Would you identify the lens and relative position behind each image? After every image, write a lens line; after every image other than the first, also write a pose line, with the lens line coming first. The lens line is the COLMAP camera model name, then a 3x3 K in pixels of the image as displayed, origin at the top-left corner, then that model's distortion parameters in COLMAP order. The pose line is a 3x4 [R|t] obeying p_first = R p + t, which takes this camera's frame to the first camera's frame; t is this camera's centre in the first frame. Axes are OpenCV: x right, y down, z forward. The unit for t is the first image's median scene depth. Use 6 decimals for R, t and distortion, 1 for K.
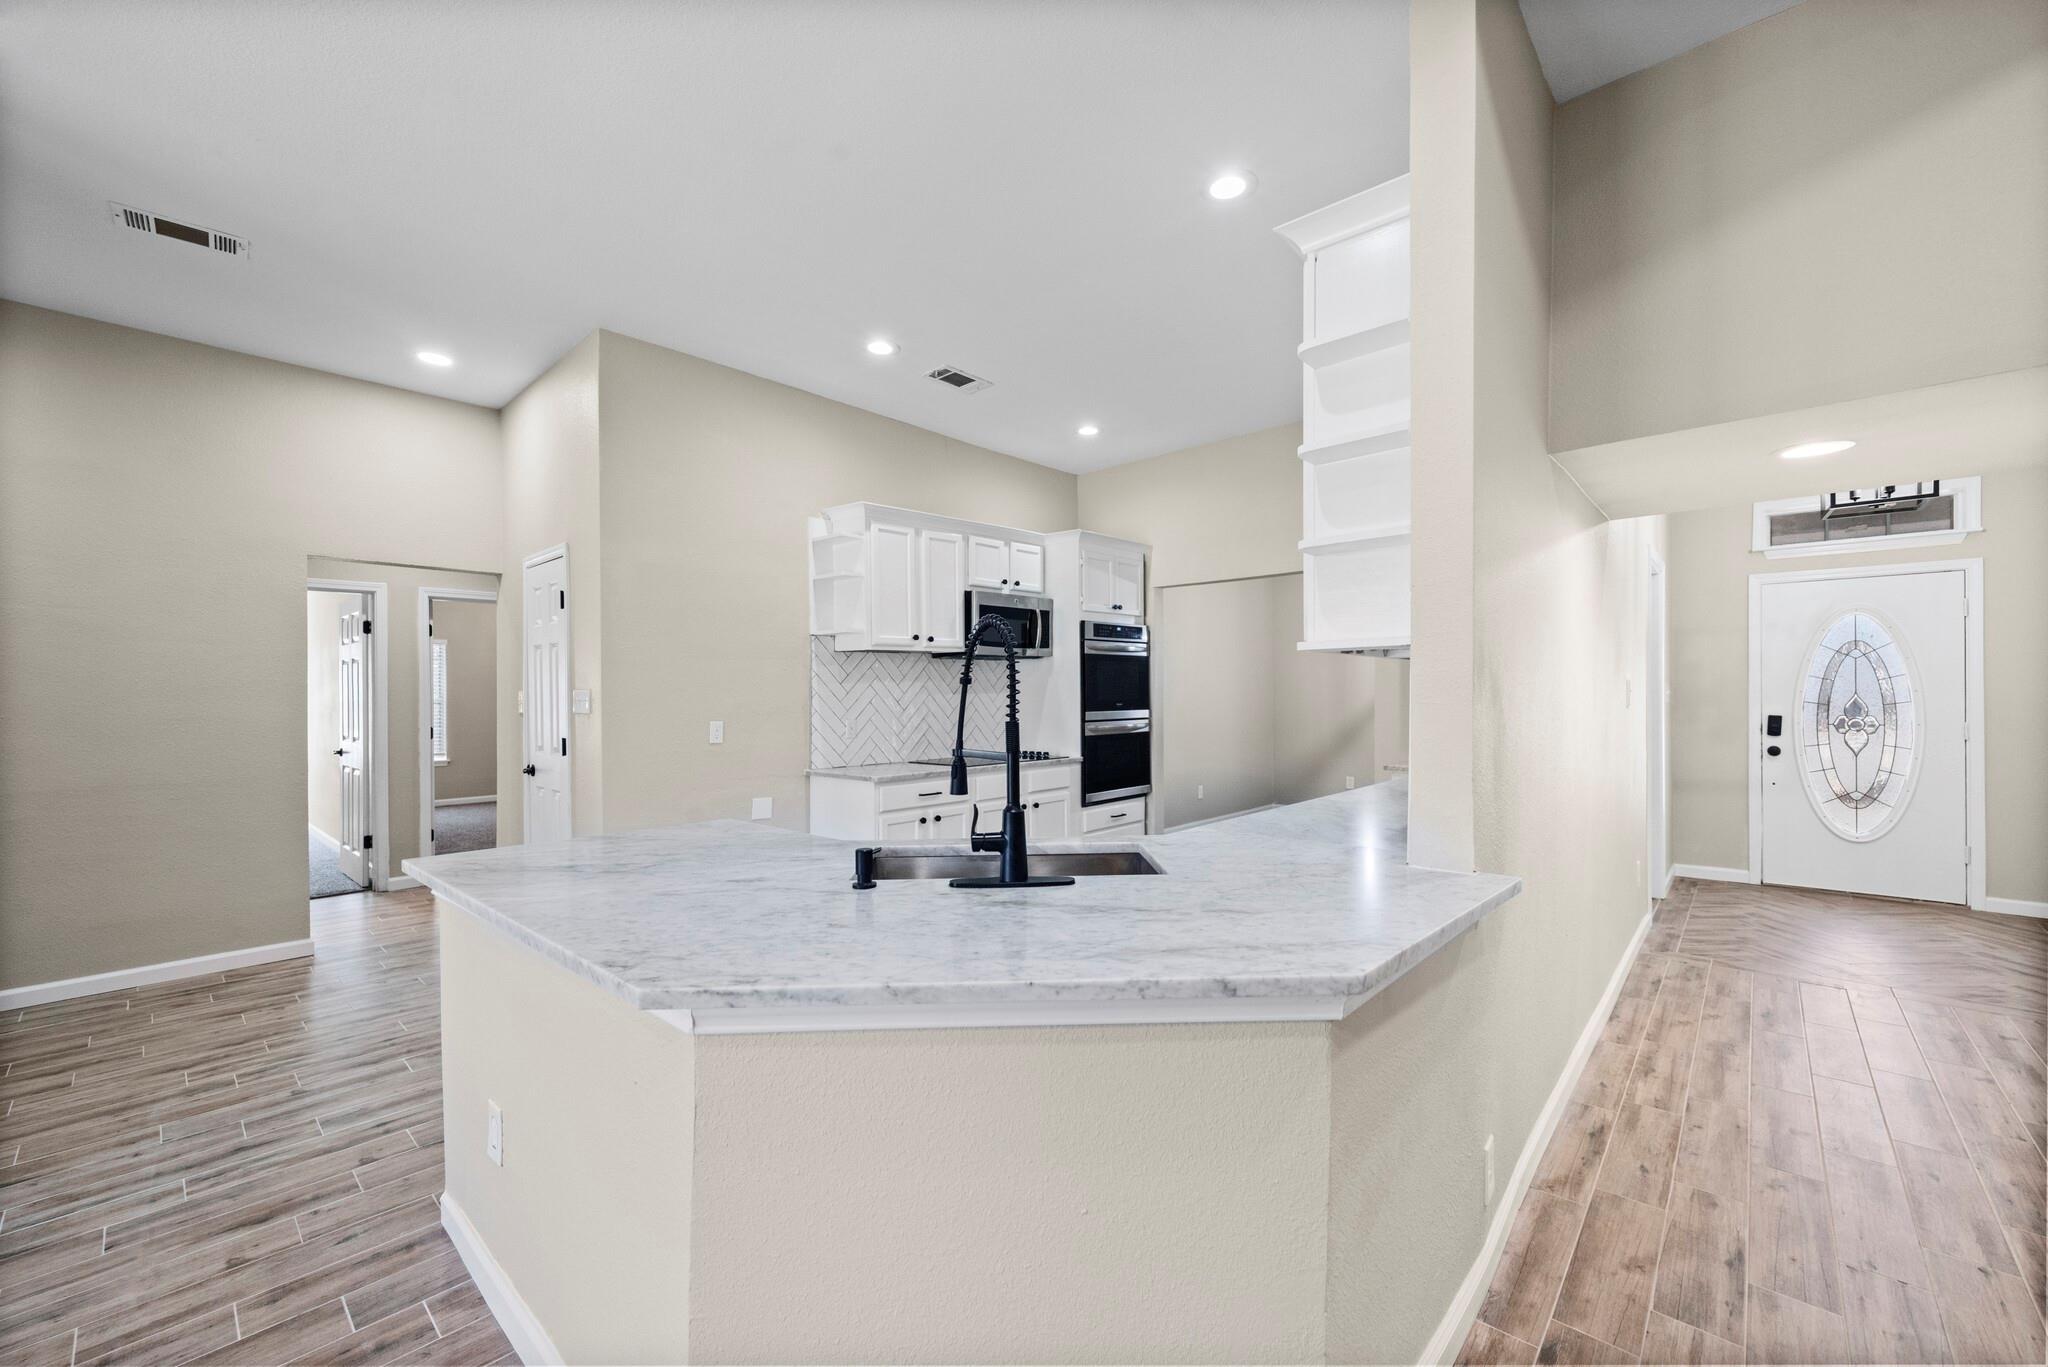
lens RADIAL K [[814.3, 0, 1035.1], [0, 814.3, 693.6], [0, 0, 1]] dist [0.003043, -0.000049]
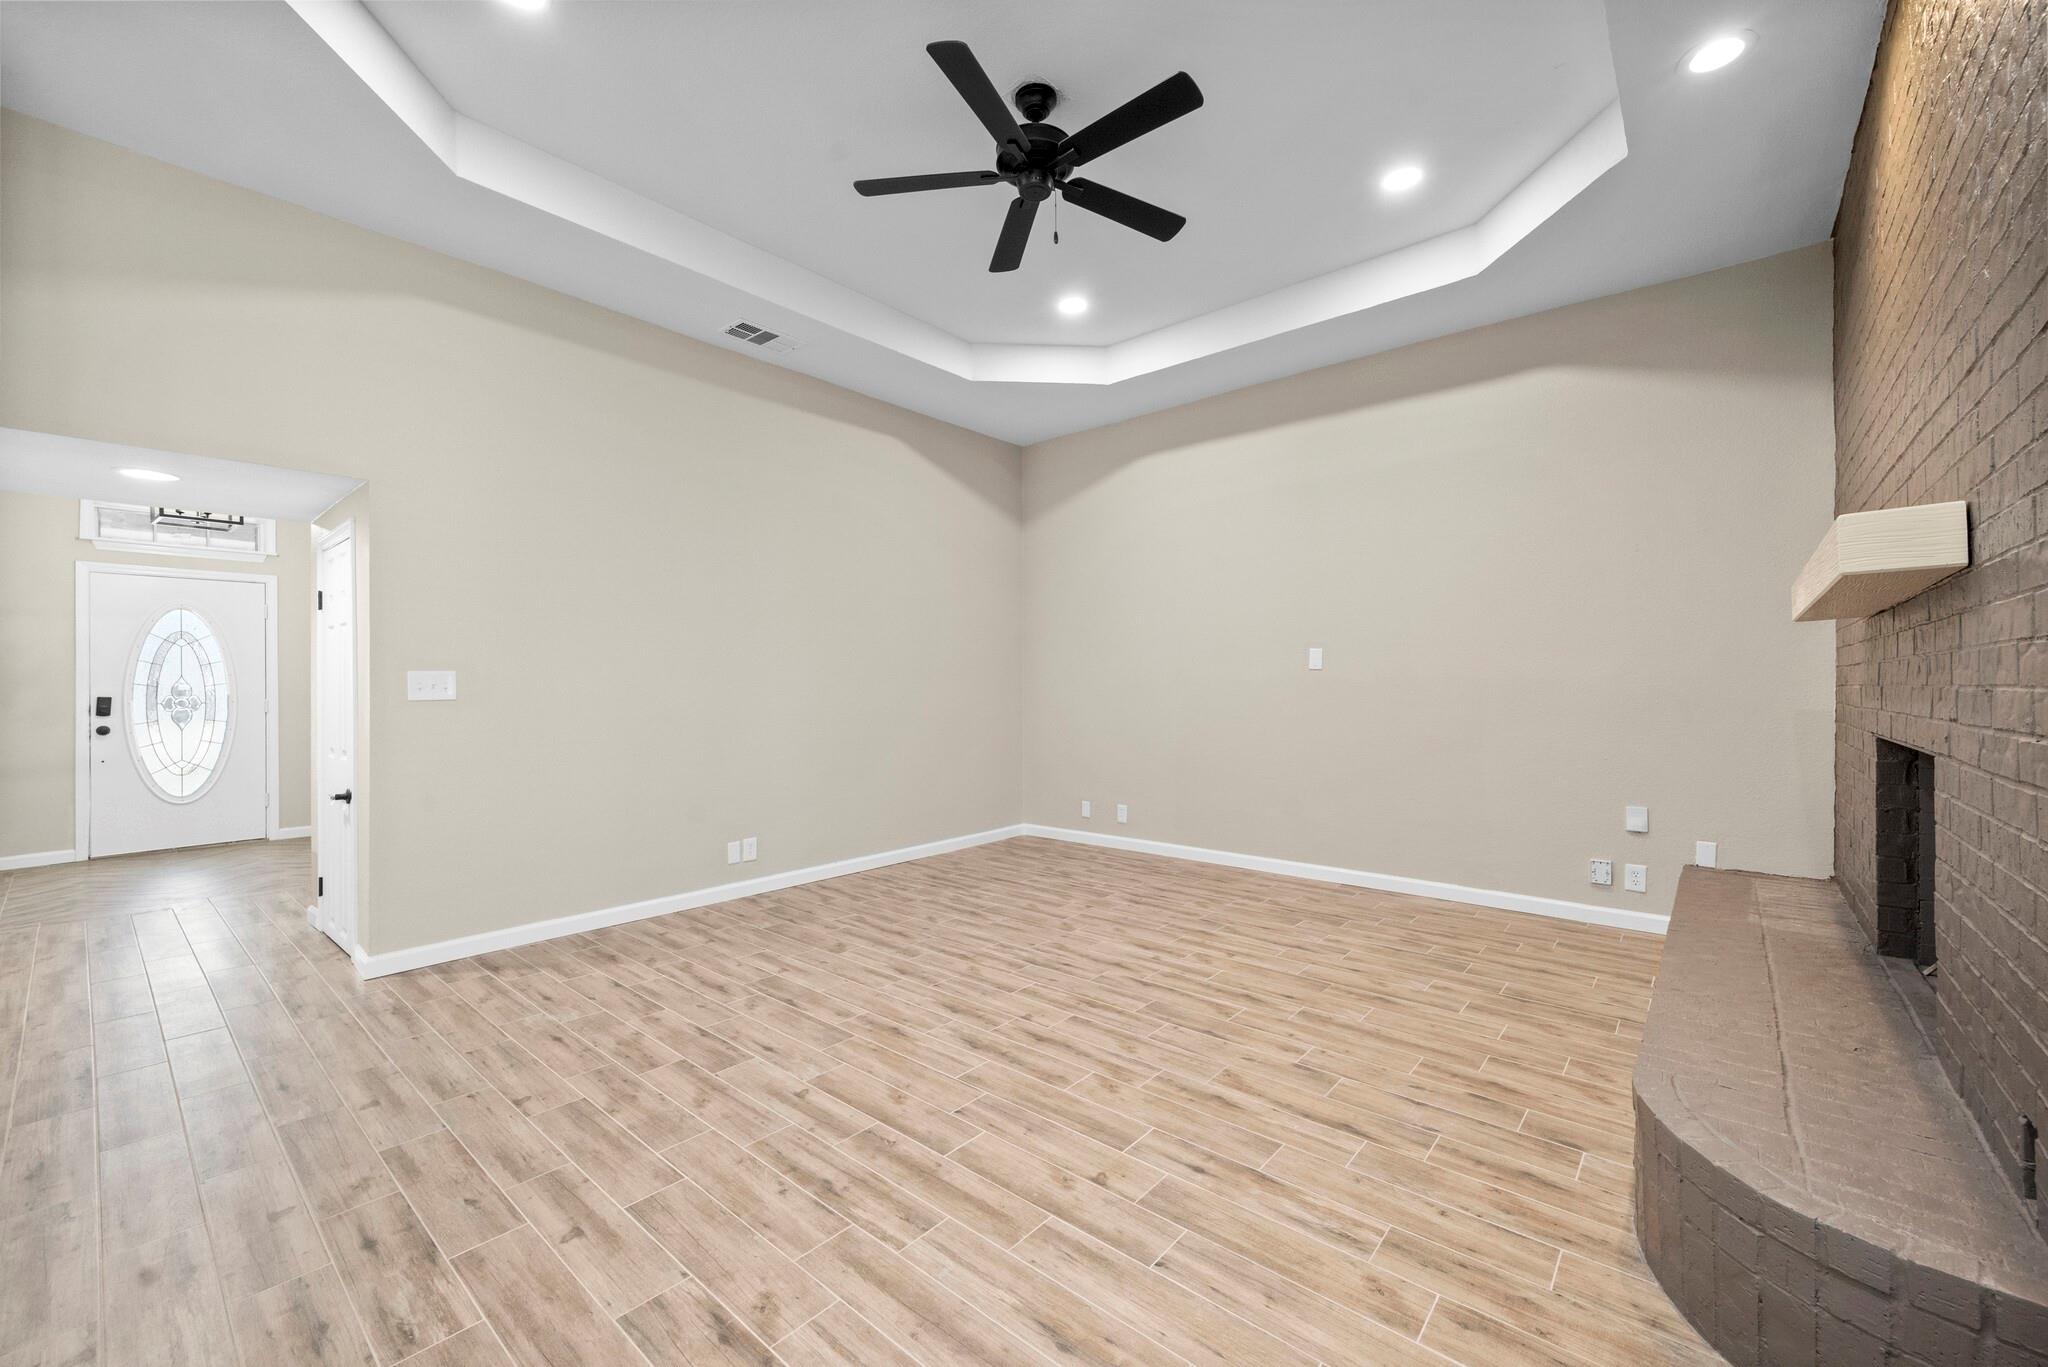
lens RADIAL K [[814.3, 0, 1028.0], [0, 814.3, 680.6], [0, 0, 1]] dist [0.003043, -0.000049]
pose [[-0.019179, 0.013906, 0.999719, -0.197110], [0.013175, 0.999820, -0.013655, 0.038480], [-0.999729, 0.012910, -0.019359, -0.198671]]
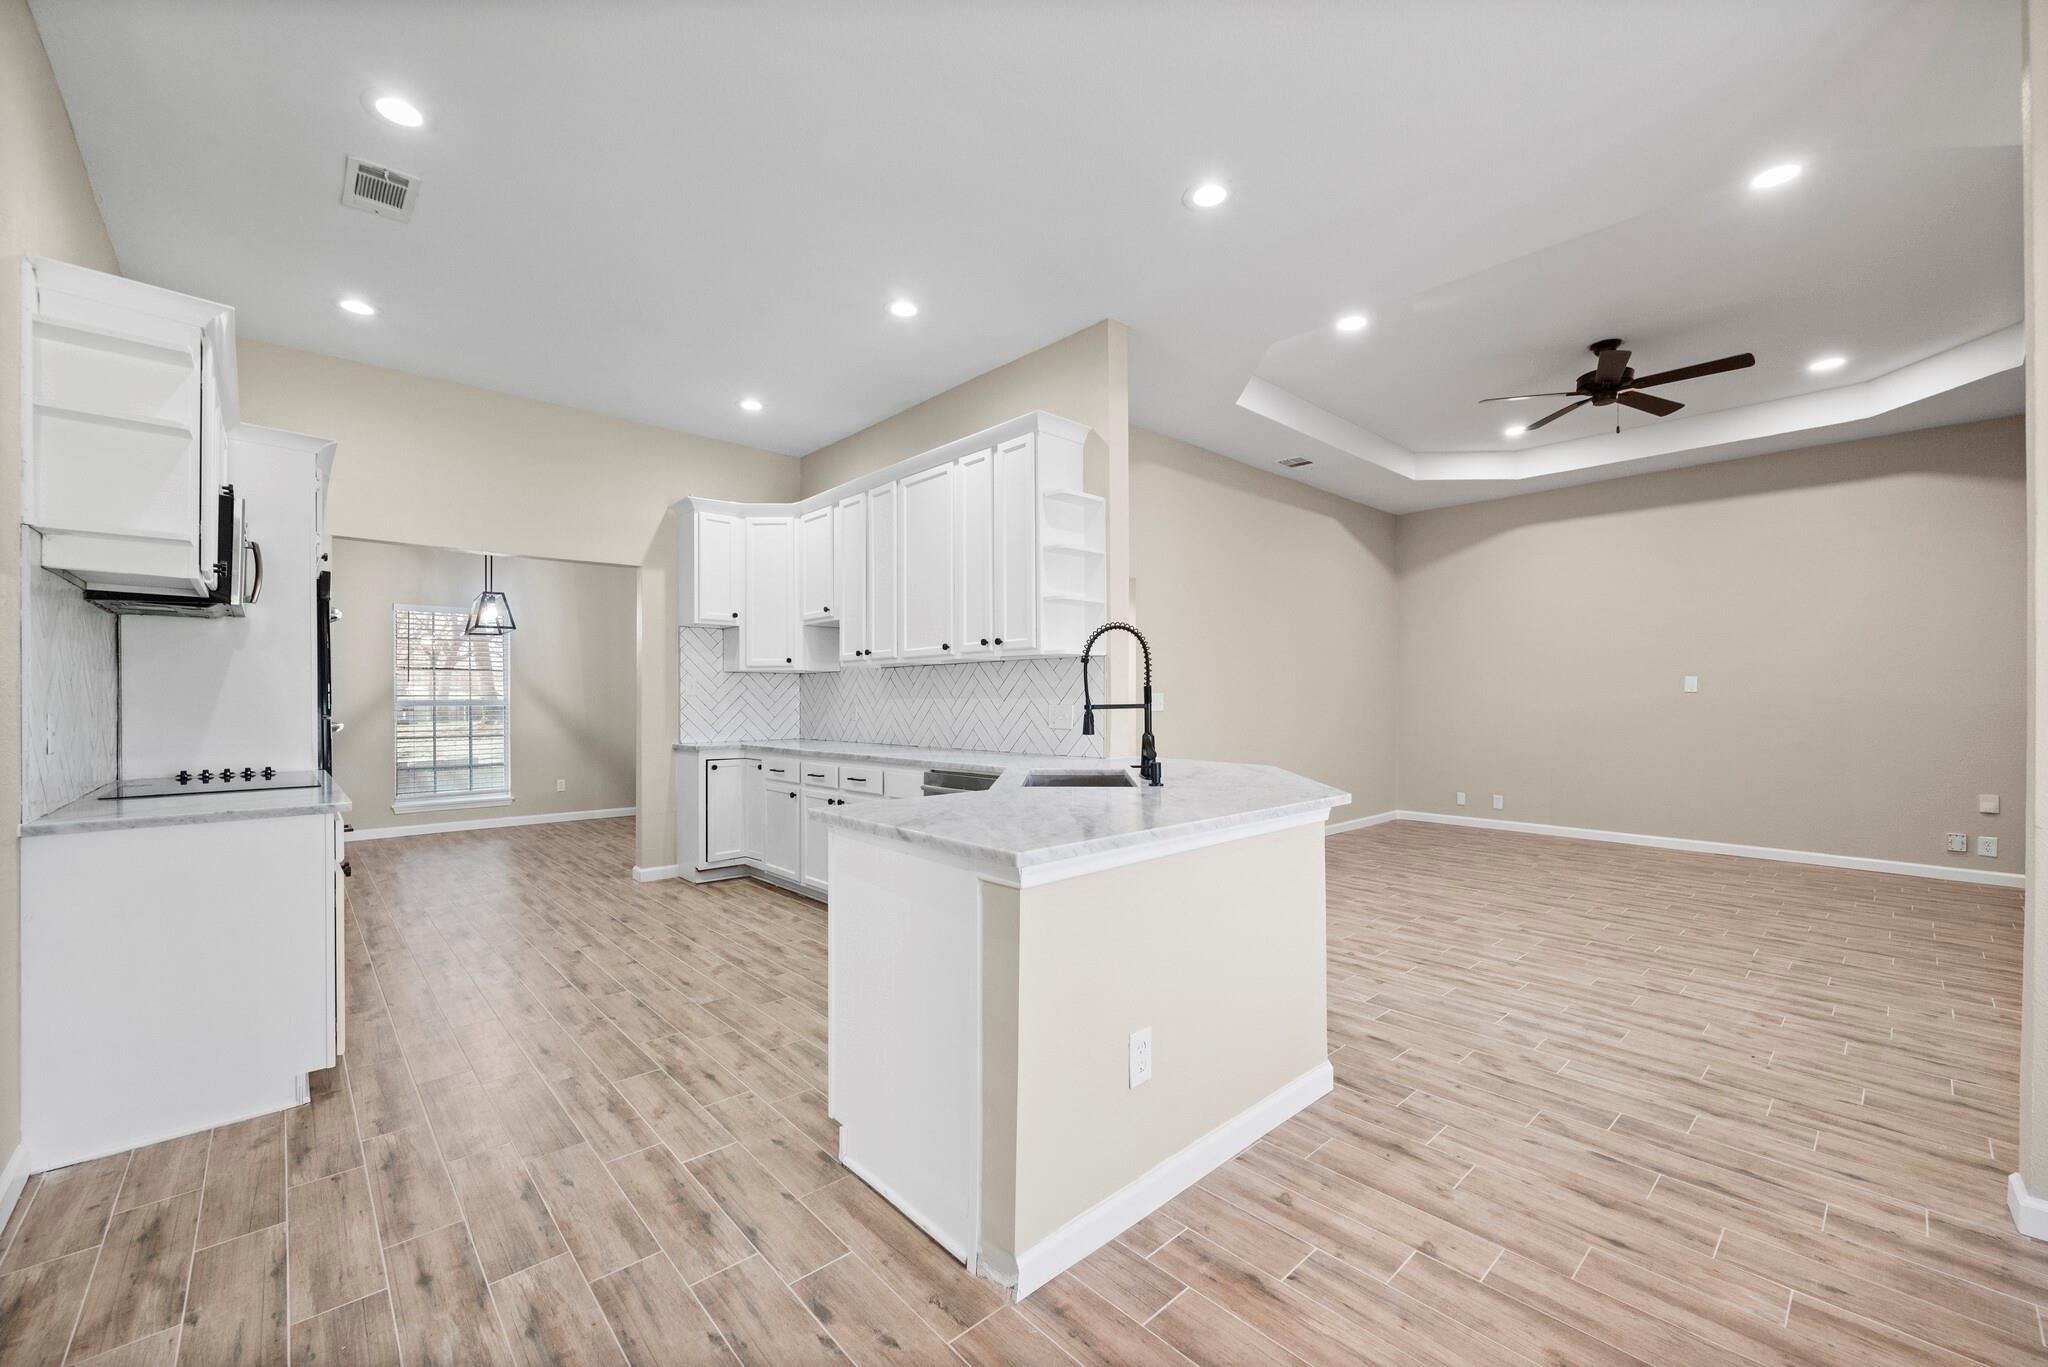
lens RADIAL K [[814.3, 0, 1043.9], [0, 814.3, 698.4], [0, 0, 1]] dist [0.003043, -0.000049]
pose [[0.095480, 0.006508, 0.995410, -0.654393], [0.005980, 0.999957, -0.007112, 0.027110], [-0.995413, 0.006632, 0.095437, 0.383874]]
